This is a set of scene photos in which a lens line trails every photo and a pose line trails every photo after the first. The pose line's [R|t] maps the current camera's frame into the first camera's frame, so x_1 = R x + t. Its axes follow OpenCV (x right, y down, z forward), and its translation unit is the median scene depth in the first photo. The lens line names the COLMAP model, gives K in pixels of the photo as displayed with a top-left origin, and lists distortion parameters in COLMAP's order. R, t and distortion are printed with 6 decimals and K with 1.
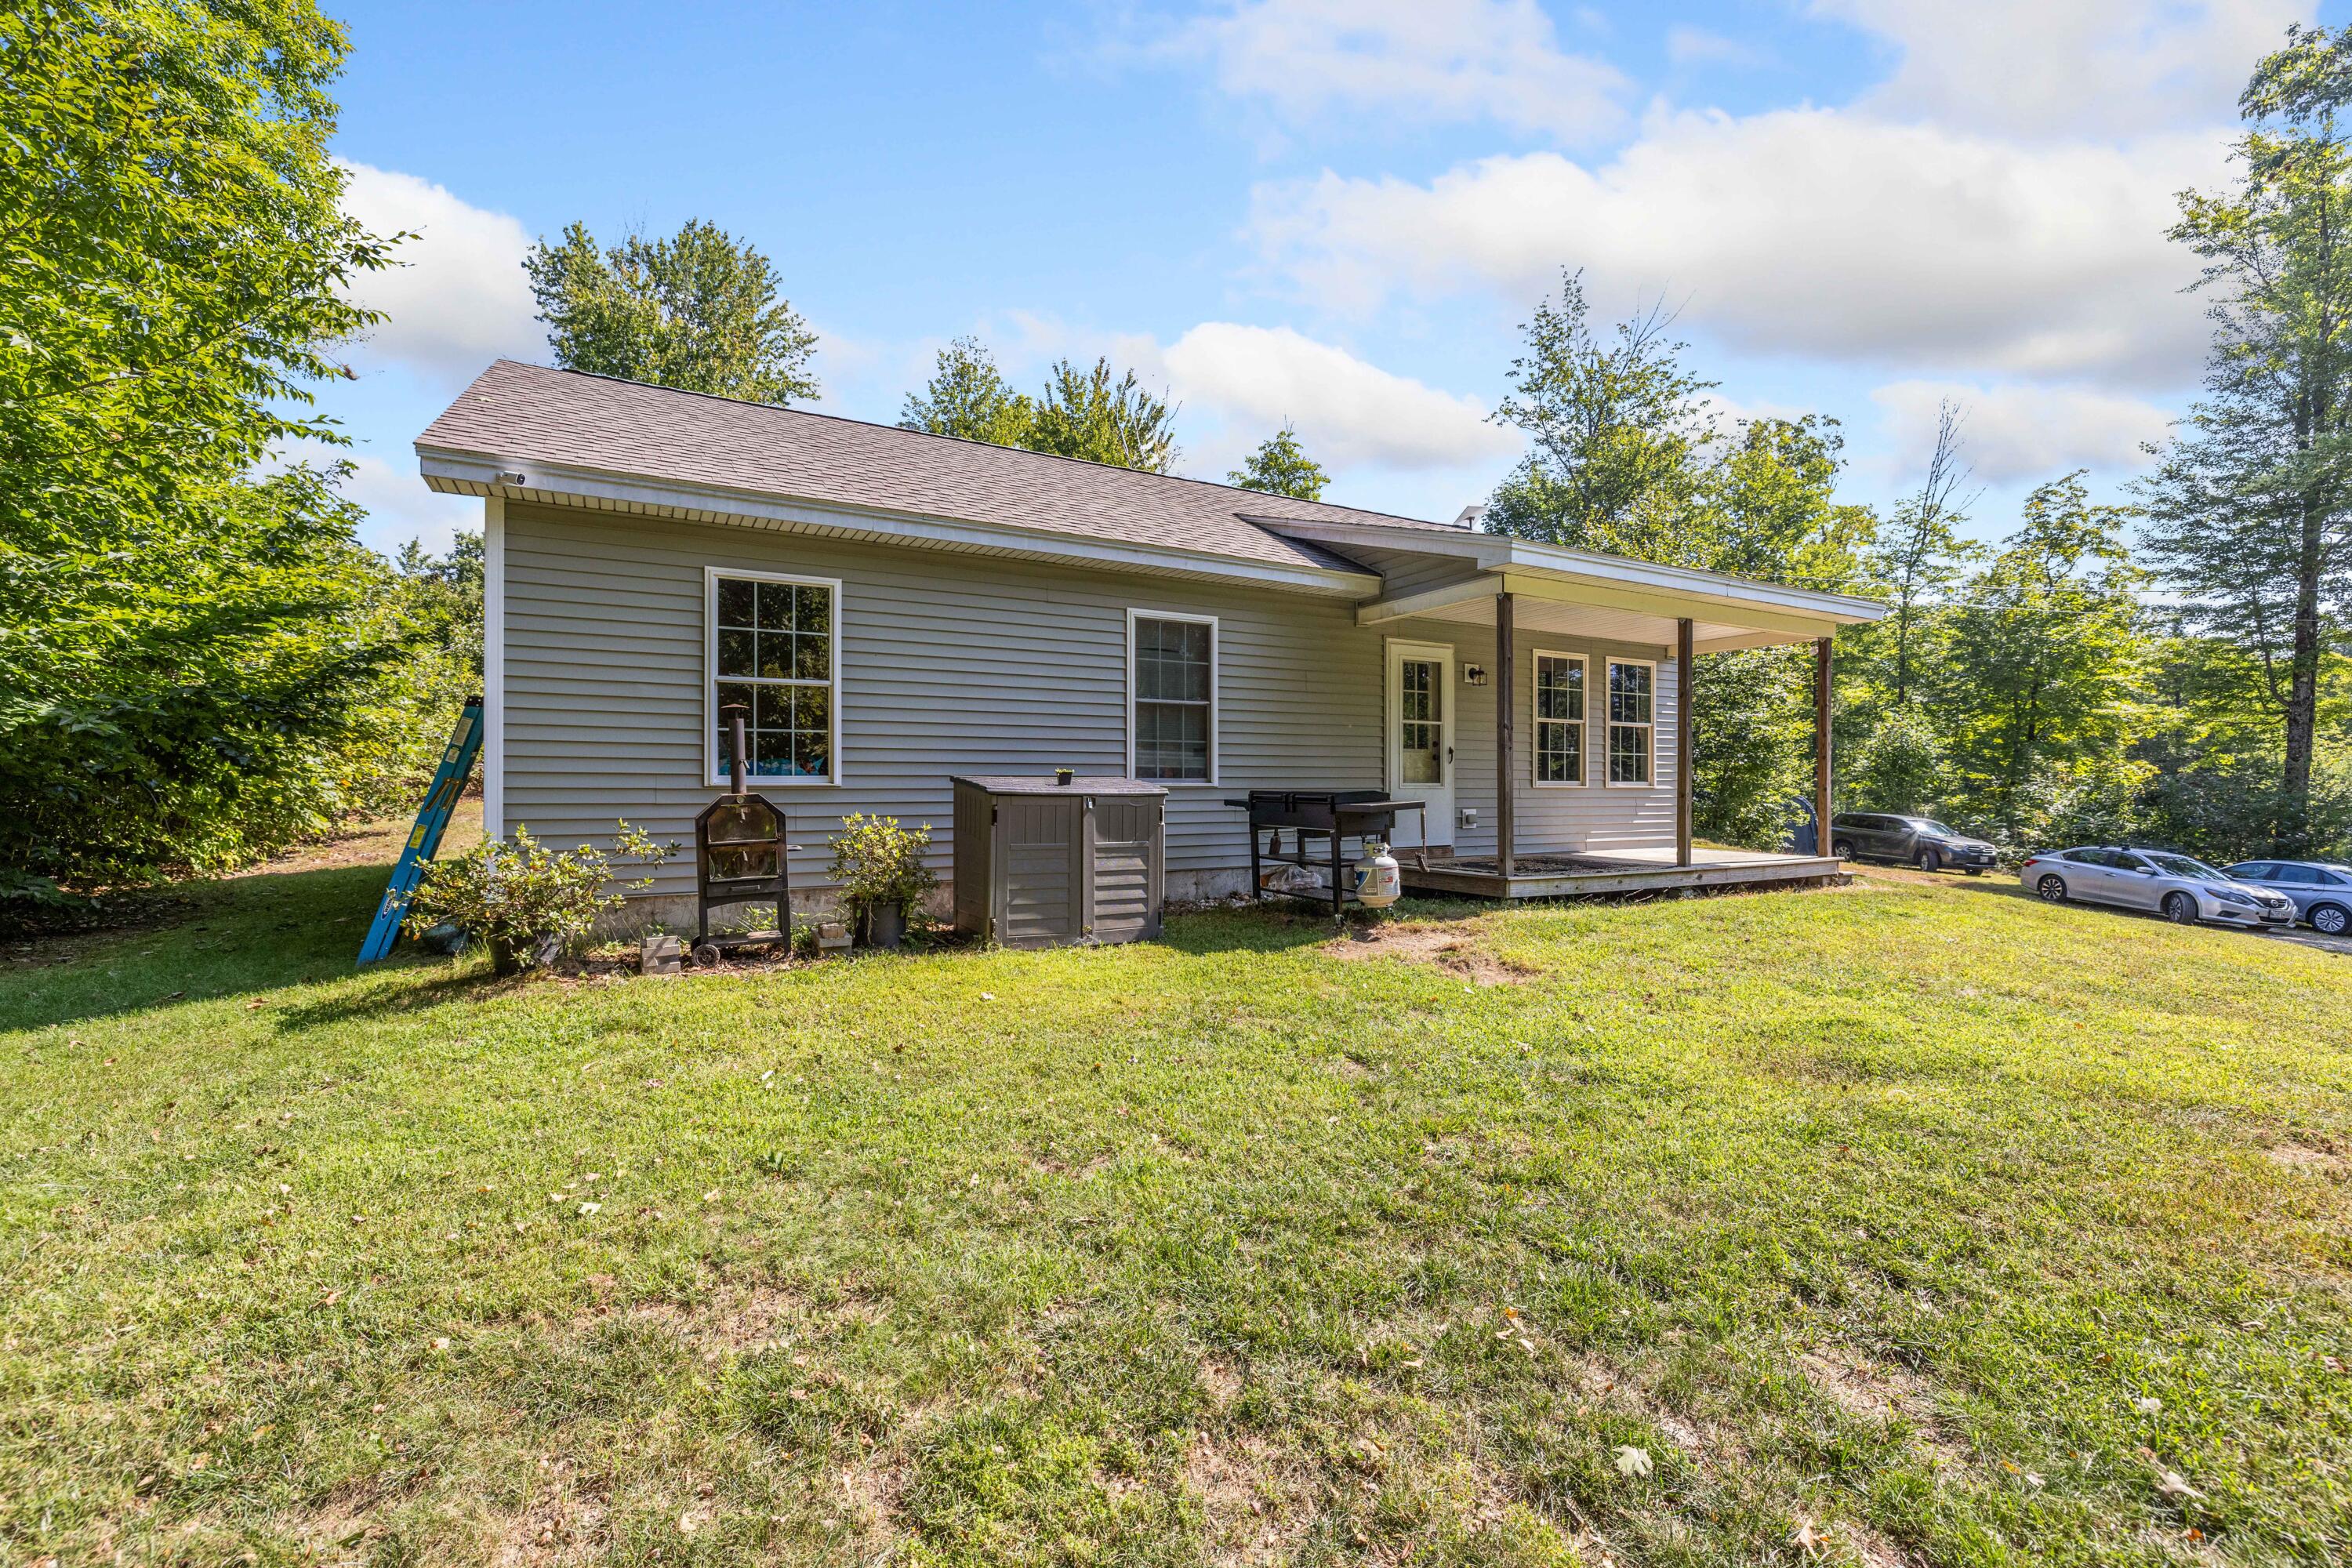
lens RADIAL K [[983.9, 0, 1177.4], [0, 983.9, 794.8], [0, 0, 1]] dist [-0.003921, 0.000851]
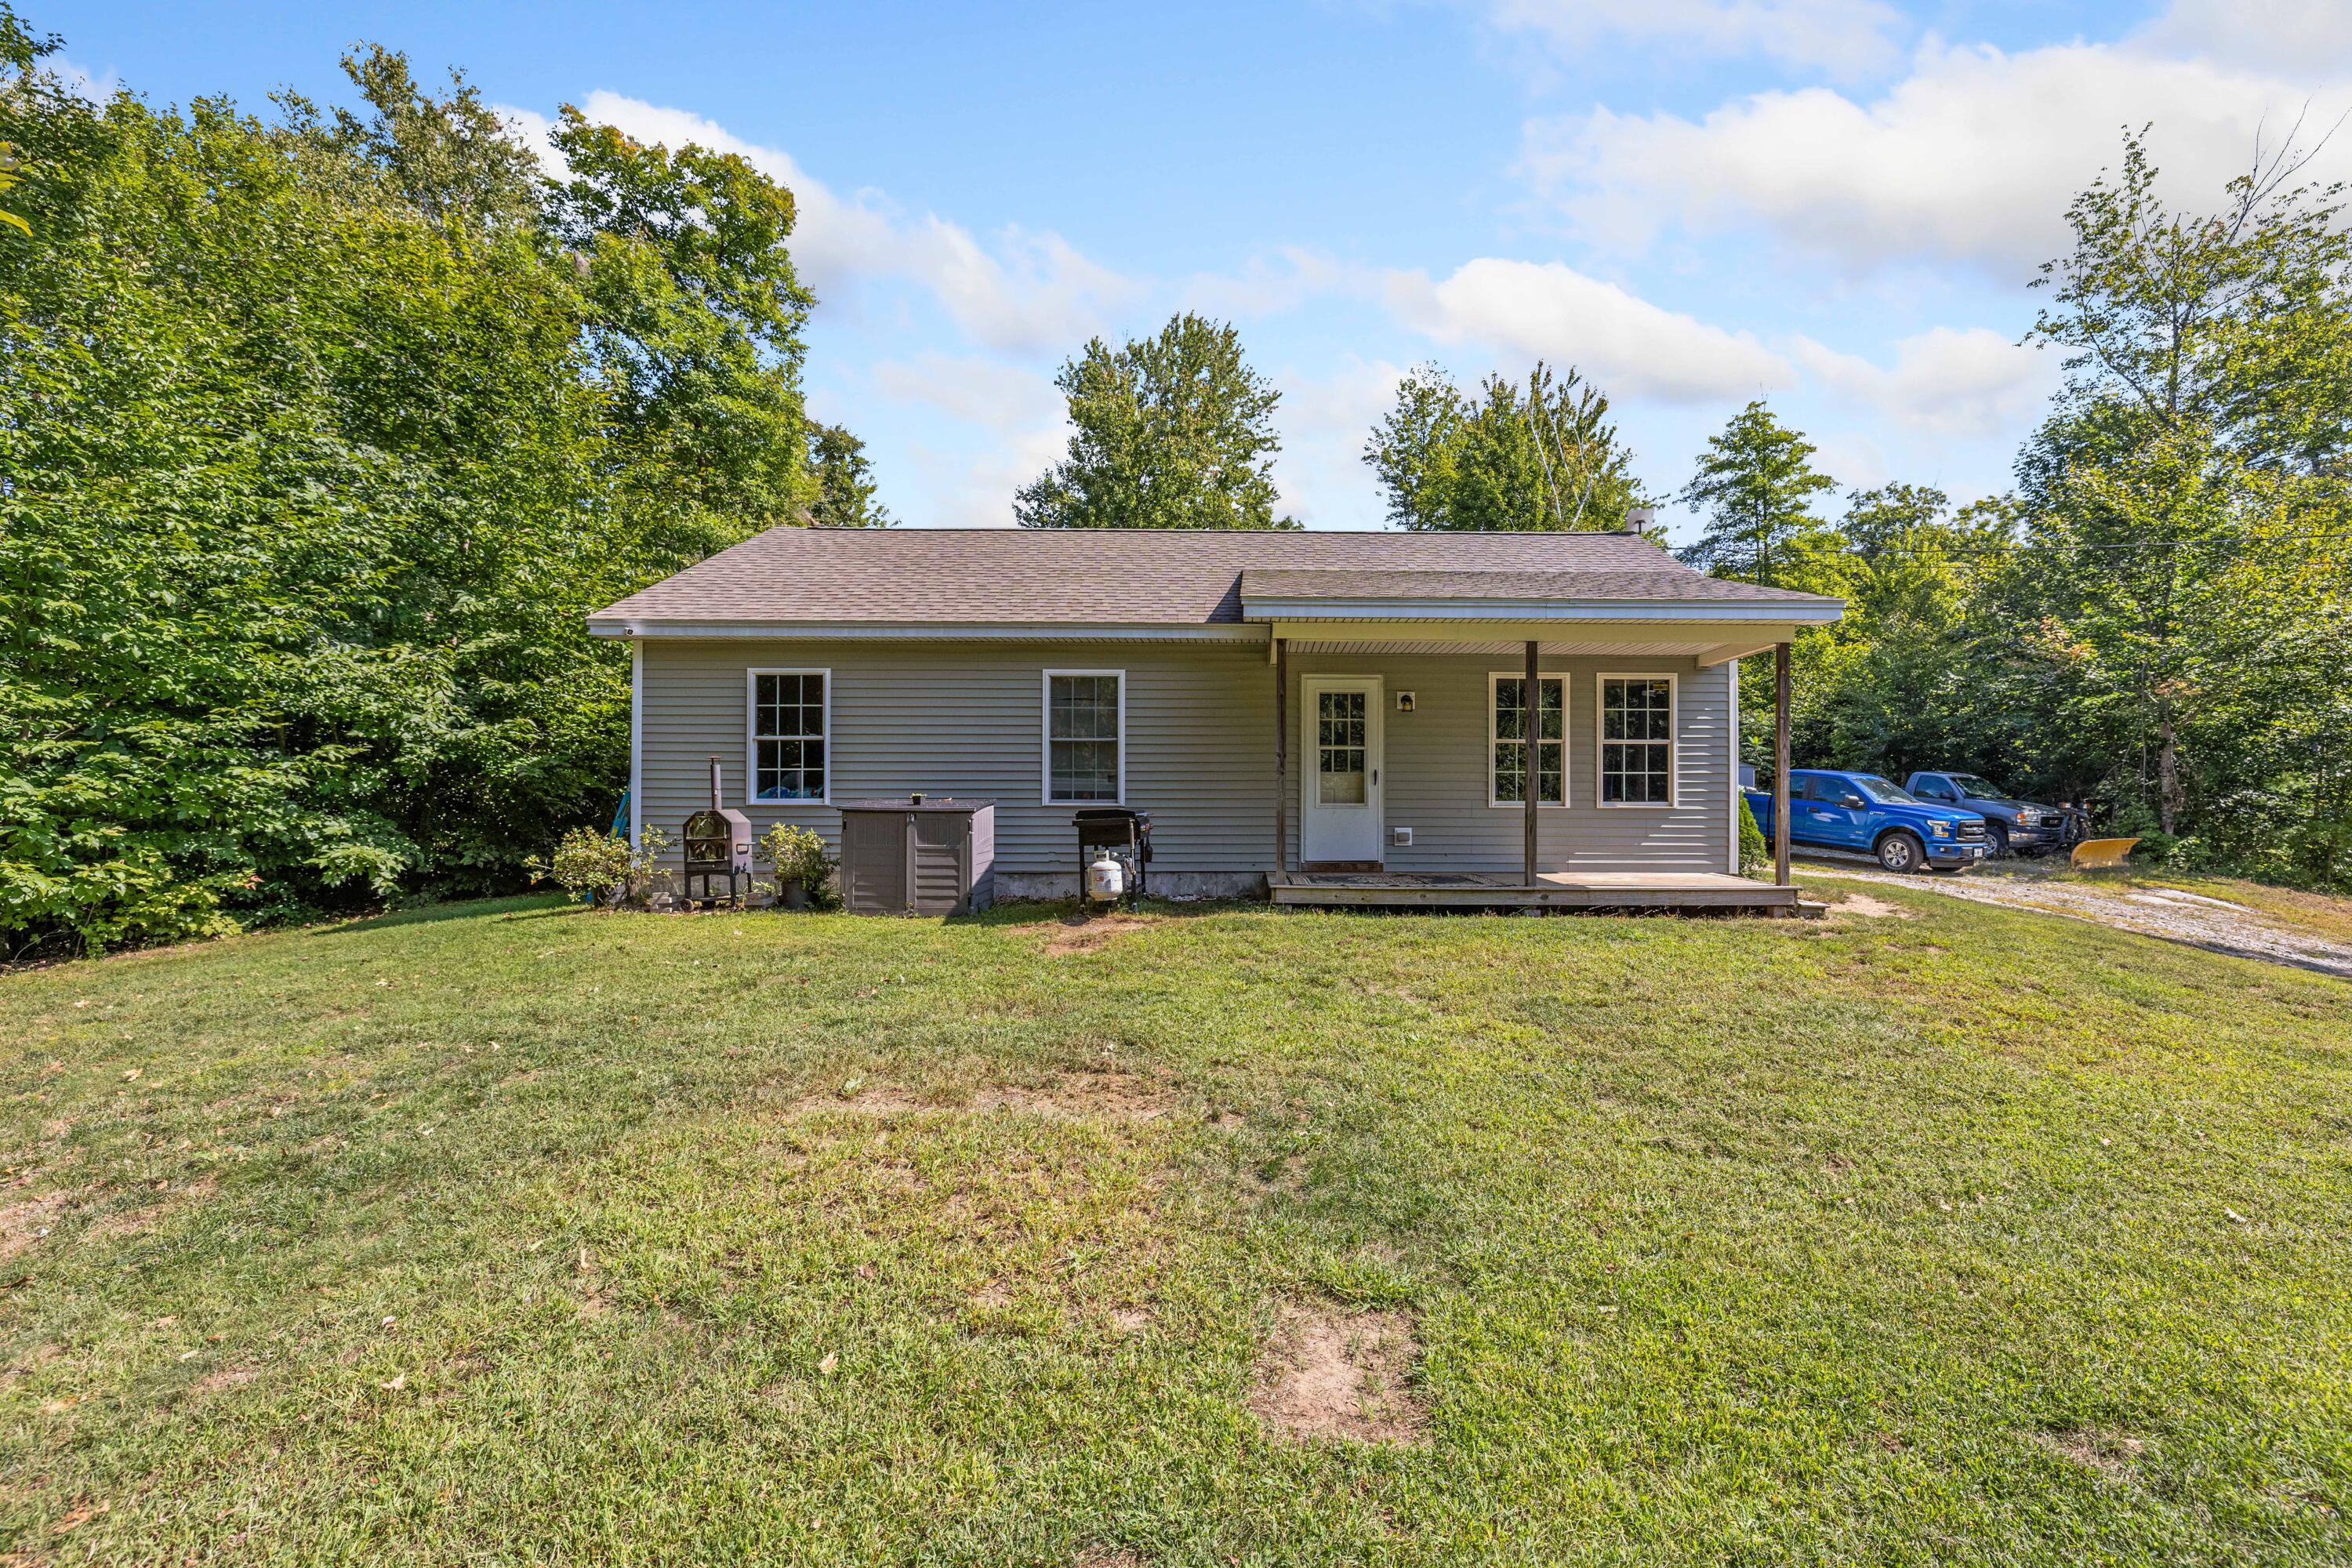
lens RADIAL K [[983.9, 0, 1187.5], [0, 983.9, 807.5], [0, 0, 1]] dist [-0.003921, 0.000851]
pose [[0.882871, 0.000985, -0.469615, 0.570026], [-0.004741, 0.999966, -0.006816, 0.000938], [0.469592, 0.008244, 0.882845, -0.048323]]
